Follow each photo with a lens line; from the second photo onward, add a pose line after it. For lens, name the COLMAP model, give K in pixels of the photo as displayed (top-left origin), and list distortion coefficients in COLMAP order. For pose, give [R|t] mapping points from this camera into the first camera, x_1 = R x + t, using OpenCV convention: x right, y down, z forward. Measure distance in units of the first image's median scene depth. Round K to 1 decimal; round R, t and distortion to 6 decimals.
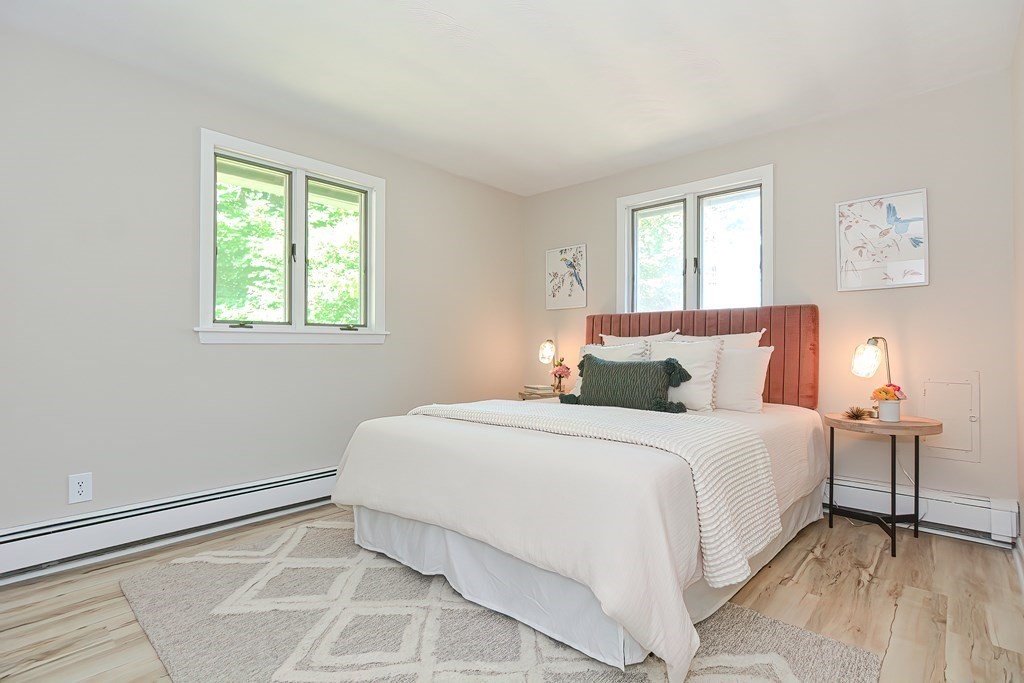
lens RADIAL K [[498.8, 0, 509.6], [0, 498.8, 340.0], [0, 0, 1]] dist [-0.005068, 0.000983]
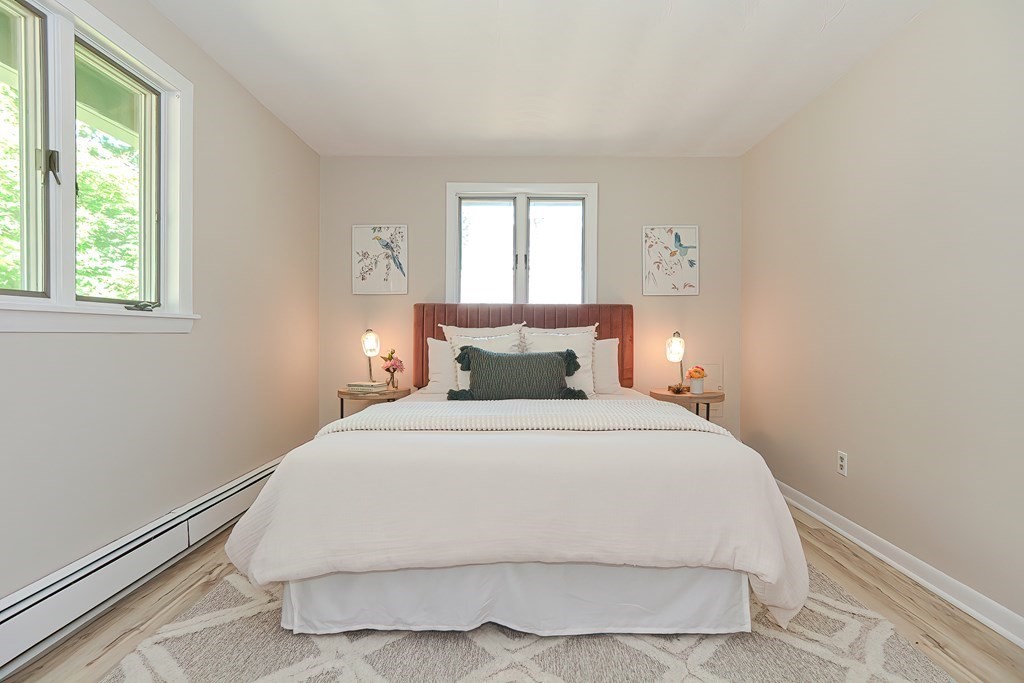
lens RADIAL K [[498.7, 0, 516.1], [0, 498.7, 342.2], [0, 0, 1]] dist [-0.011024, 0.001272]
pose [[0.745694, -0.003305, 0.666280, -0.383610], [-0.013301, 0.999715, 0.019846, 0.001369], [-0.666156, -0.023661, 0.745437, 0.230505]]
